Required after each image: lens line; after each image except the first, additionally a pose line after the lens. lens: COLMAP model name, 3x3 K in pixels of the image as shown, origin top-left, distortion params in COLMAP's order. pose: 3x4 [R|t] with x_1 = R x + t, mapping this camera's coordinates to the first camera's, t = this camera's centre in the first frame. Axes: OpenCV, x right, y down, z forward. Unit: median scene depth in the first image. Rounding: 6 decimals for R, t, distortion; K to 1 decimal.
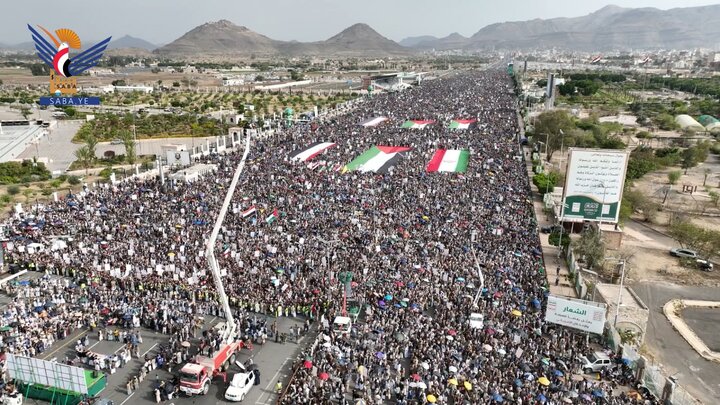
lens RADIAL K [[494.8, 0, 366.7], [0, 494.8, 203.8], [0, 0, 1]] dist [0.000349, 0.013586]
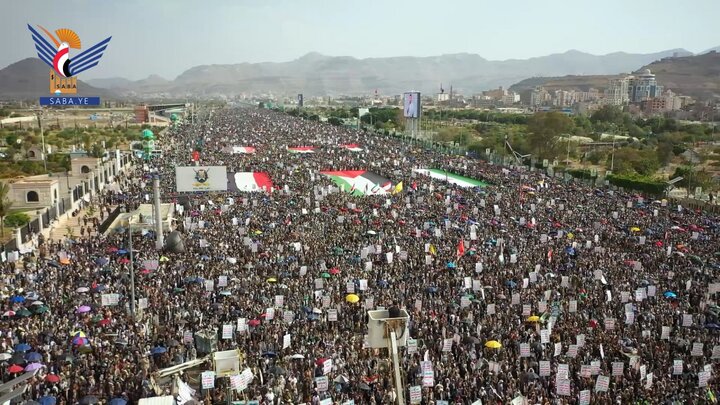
lens RADIAL K [[560.6, 0, 361.6], [0, 560.6, 200.5], [0, 0, 1]] dist [0.015579, -0.001659]
pose [[0.870144, -0.083949, 0.485595, -0.089299], [0.139247, 0.987112, -0.078868, -0.000334], [-0.472716, 0.136244, 0.870619, 0.071619]]
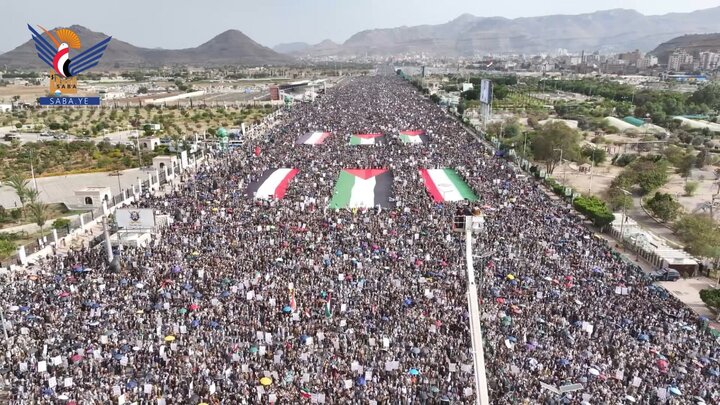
lens RADIAL K [[494.8, 0, 367.4], [0, 494.8, 201.3], [0, 0, 1]] dist [0.000349, 0.013586]
pose [[0.970215, -0.077057, 0.229662, -0.038747], [0.080875, 0.996698, -0.007244, -0.014628], [-0.228346, 0.025603, 0.973243, 0.045184]]
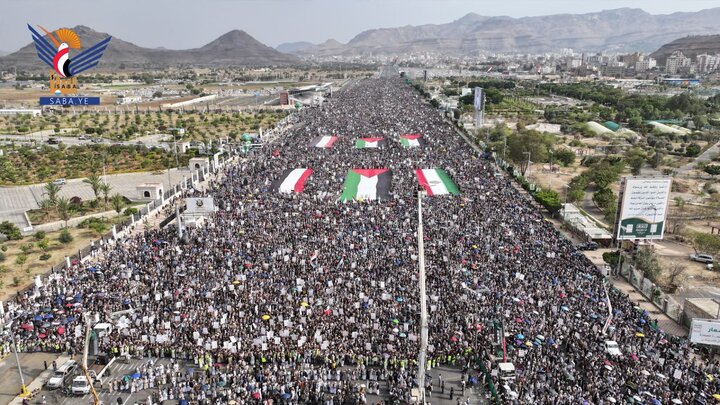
lens RADIAL K [[494.8, 0, 371.9], [0, 494.8, 214.2], [0, 0, 1]] dist [0.000349, 0.013586]
pose [[0.970169, -0.082665, 0.227900, -0.048120], [0.080862, 0.996576, 0.017253, -0.011115], [-0.228545, 0.001690, 0.973532, 0.004500]]
